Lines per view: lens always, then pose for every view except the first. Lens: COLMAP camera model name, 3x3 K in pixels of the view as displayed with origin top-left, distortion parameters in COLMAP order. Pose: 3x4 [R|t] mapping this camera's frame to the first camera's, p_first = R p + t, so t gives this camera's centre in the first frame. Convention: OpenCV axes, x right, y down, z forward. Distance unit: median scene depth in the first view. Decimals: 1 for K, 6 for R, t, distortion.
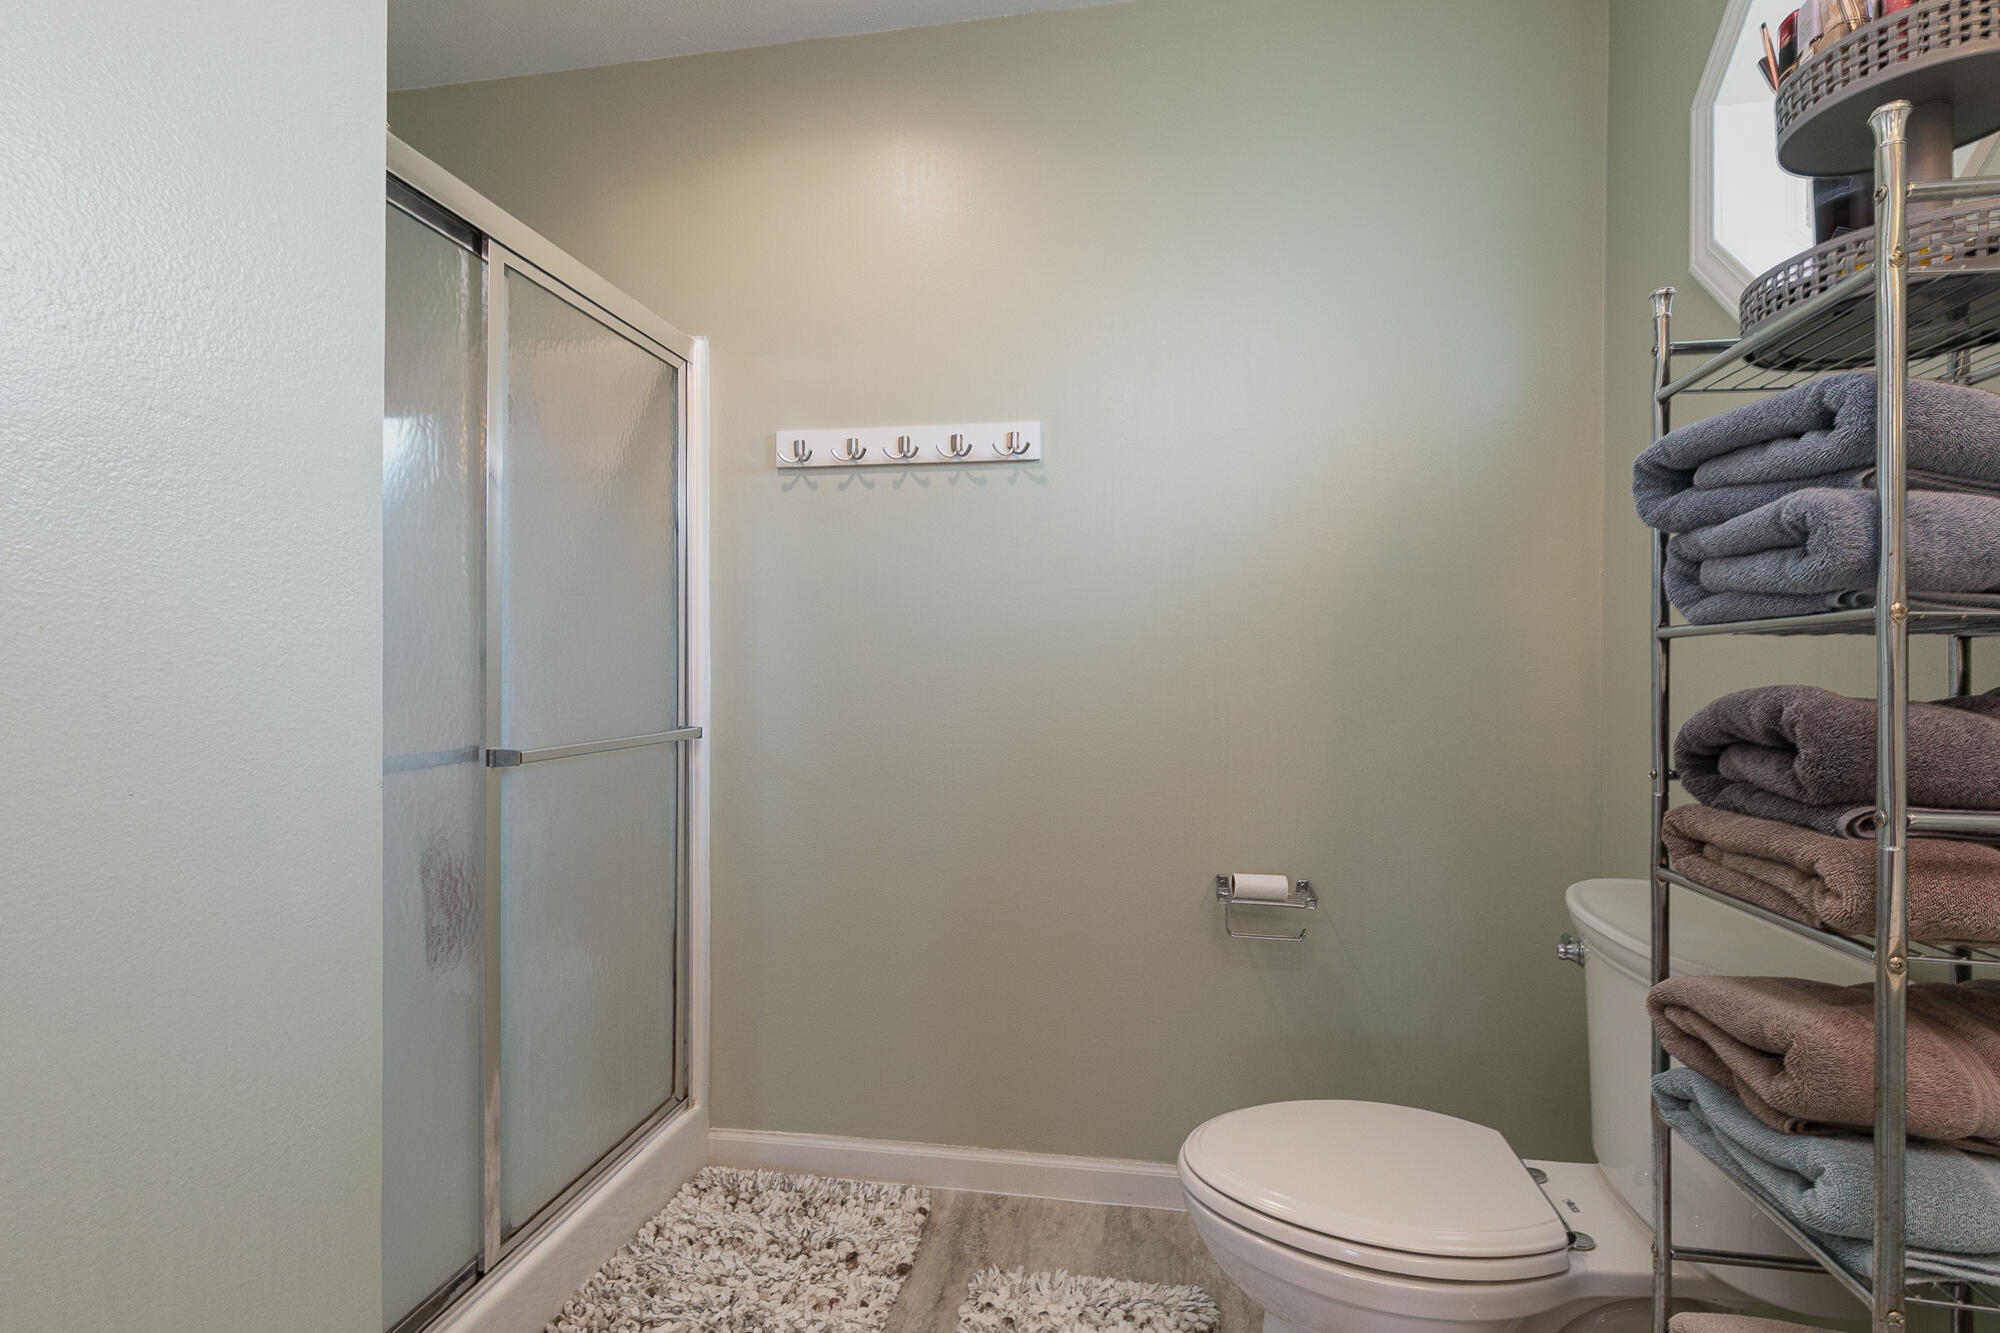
lens RADIAL K [[915.8, 0, 1009.9], [0, 915.8, 671.3], [0, 0, 1]] dist [0.005104, 0.000241]
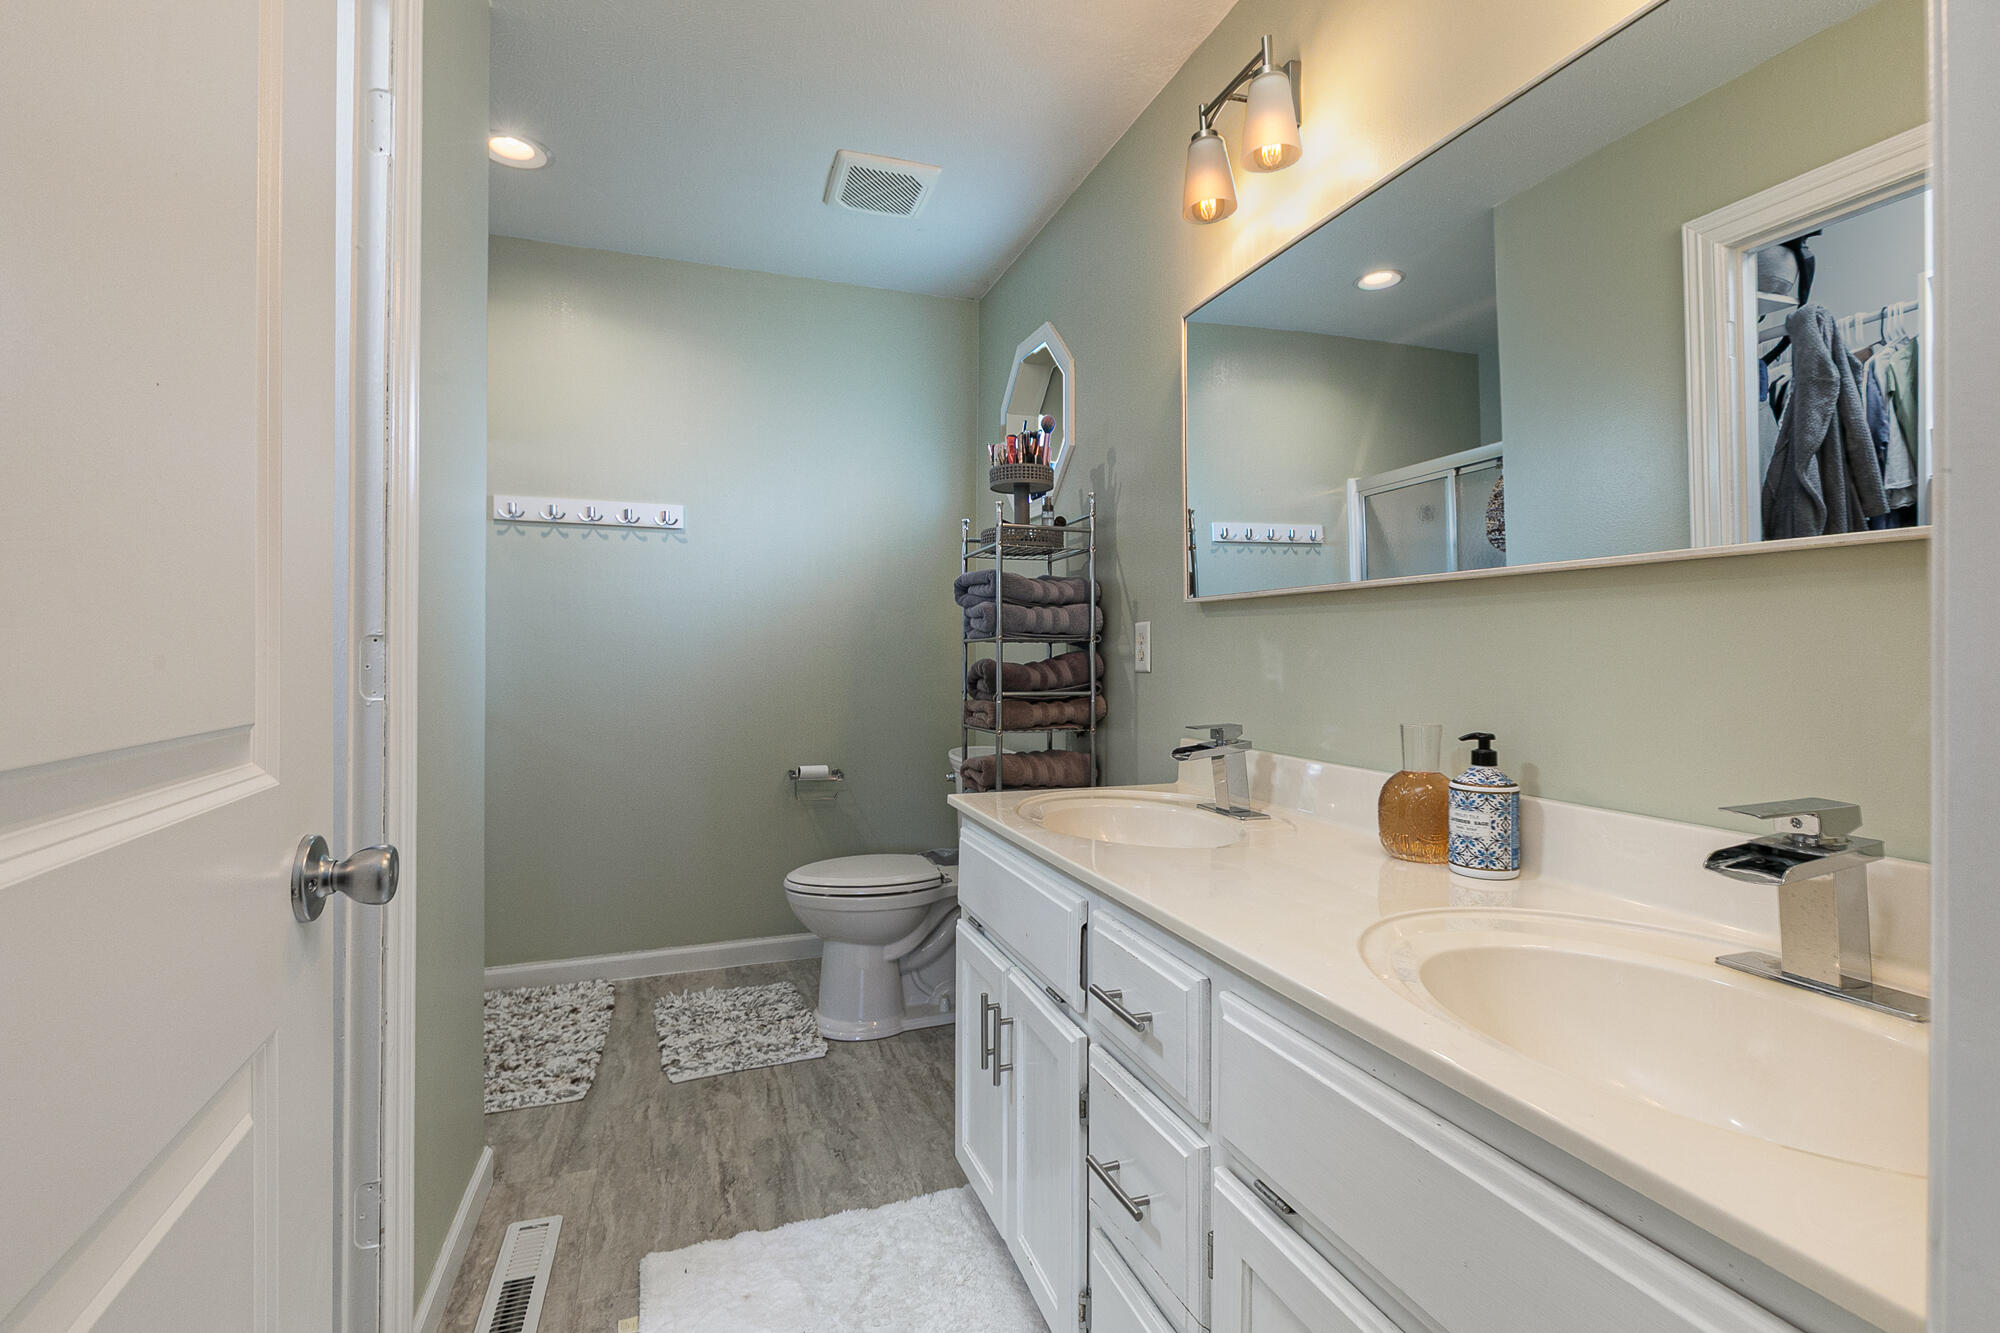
lens RADIAL K [[915.8, 0, 1004.6], [0, 915.8, 656.3], [0, 0, 1]] dist [0.005104, 0.000241]
pose [[0.870226, 0.000415, 0.492653, -0.287935], [0.001635, 0.999992, -0.003730, 0.007755], [-0.492651, 0.004052, 0.870218, -0.761069]]
